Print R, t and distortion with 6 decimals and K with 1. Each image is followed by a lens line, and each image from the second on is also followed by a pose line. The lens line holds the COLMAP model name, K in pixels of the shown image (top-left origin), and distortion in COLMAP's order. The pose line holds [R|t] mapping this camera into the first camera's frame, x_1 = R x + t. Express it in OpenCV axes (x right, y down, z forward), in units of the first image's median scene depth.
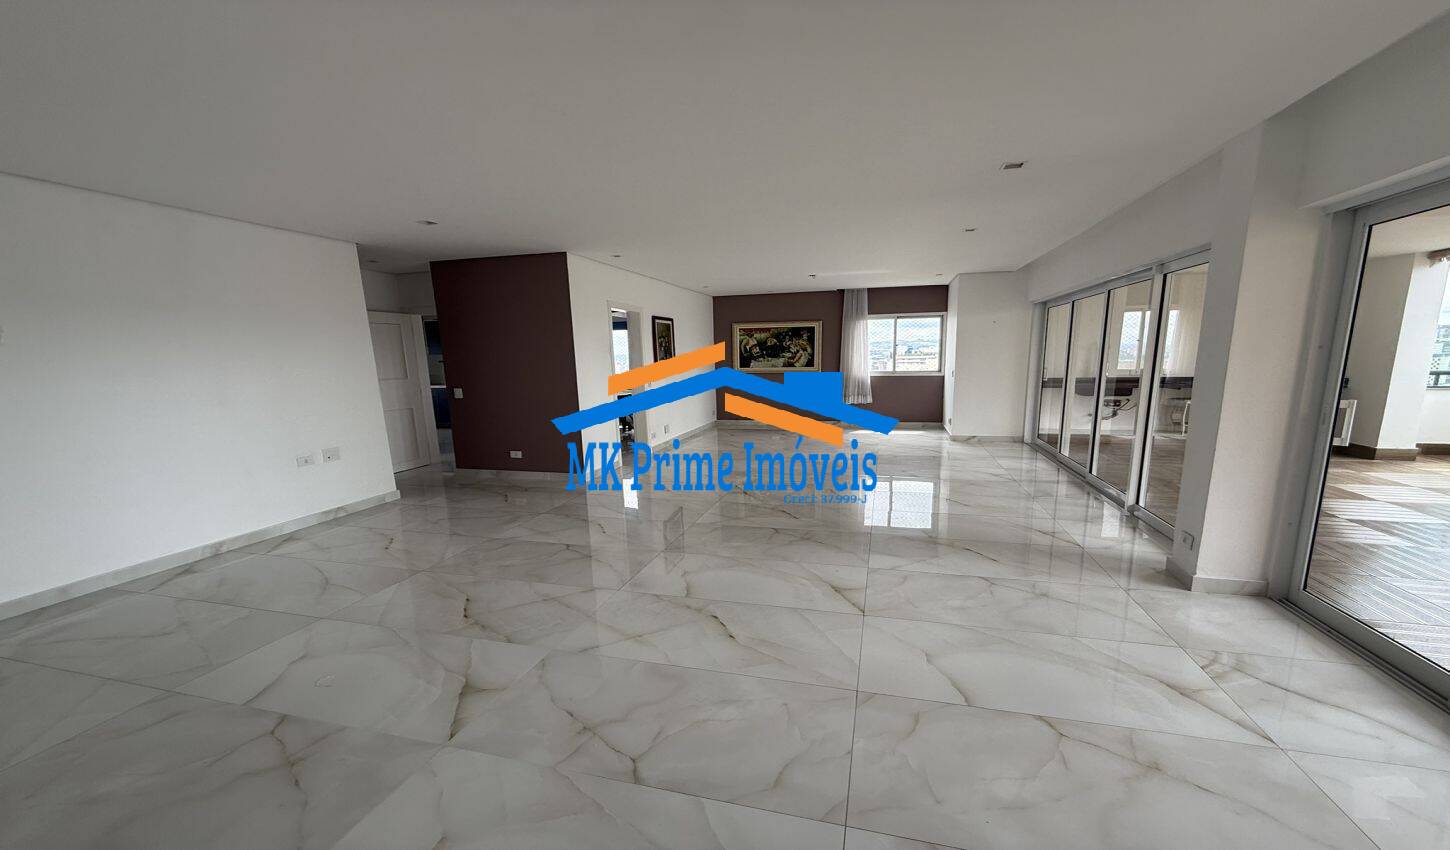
lens RADIAL K [[577.0, 0, 722.4], [0, 577.0, 452.4], [0, 0, 1]] dist [0.000125, 0.000215]
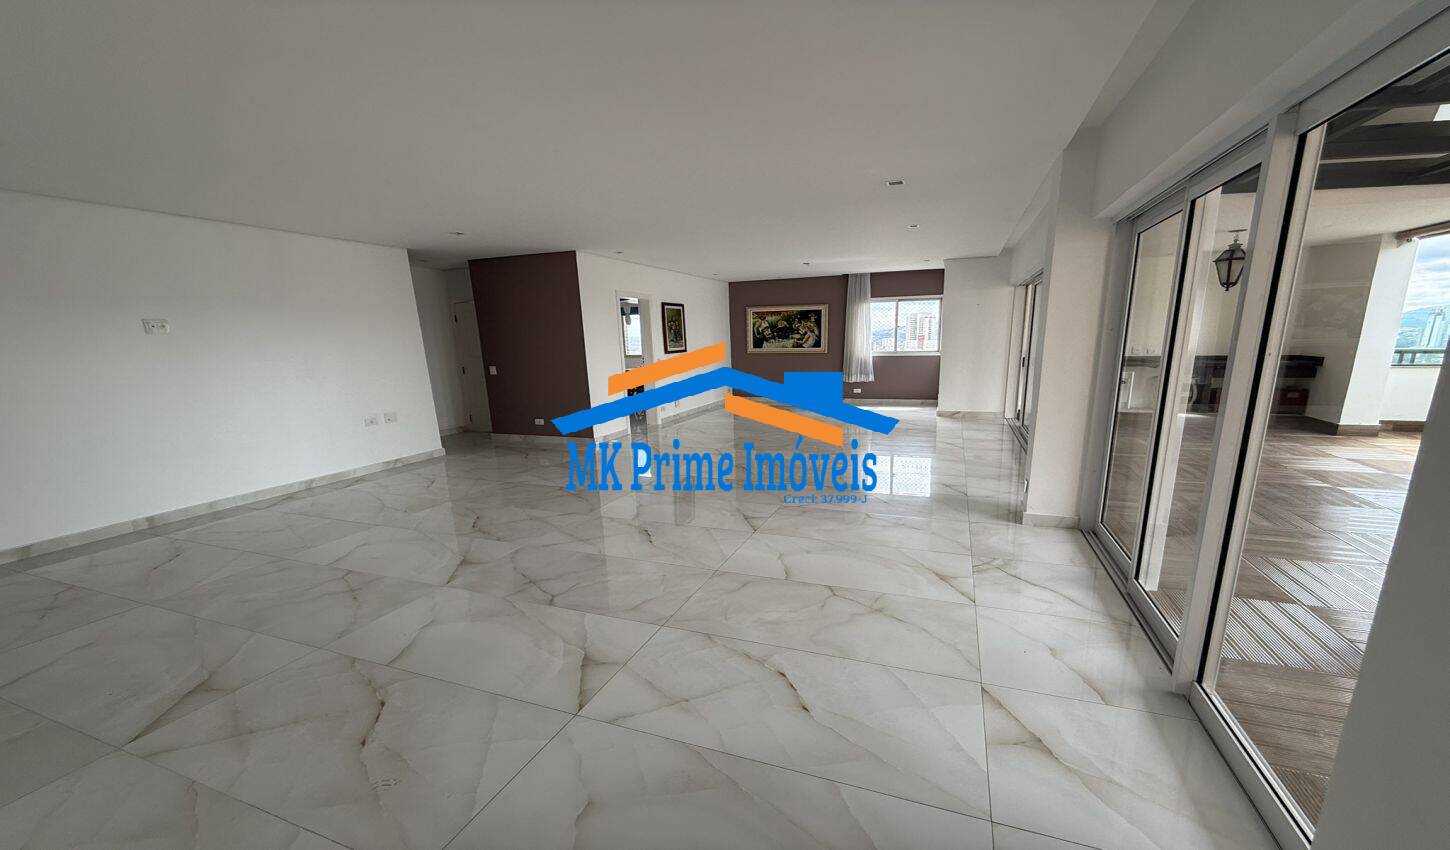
lens RADIAL K [[575.7, 0, 726.4], [0, 575.7, 465.2], [0, 0, 1]] dist [0.000564, 0.000025]
pose [[0.995601, 0.015845, -0.092350, 0.115040], [-0.010858, 0.998468, 0.054254, 0.019798], [0.093068, -0.053012, 0.994247, -0.129071]]
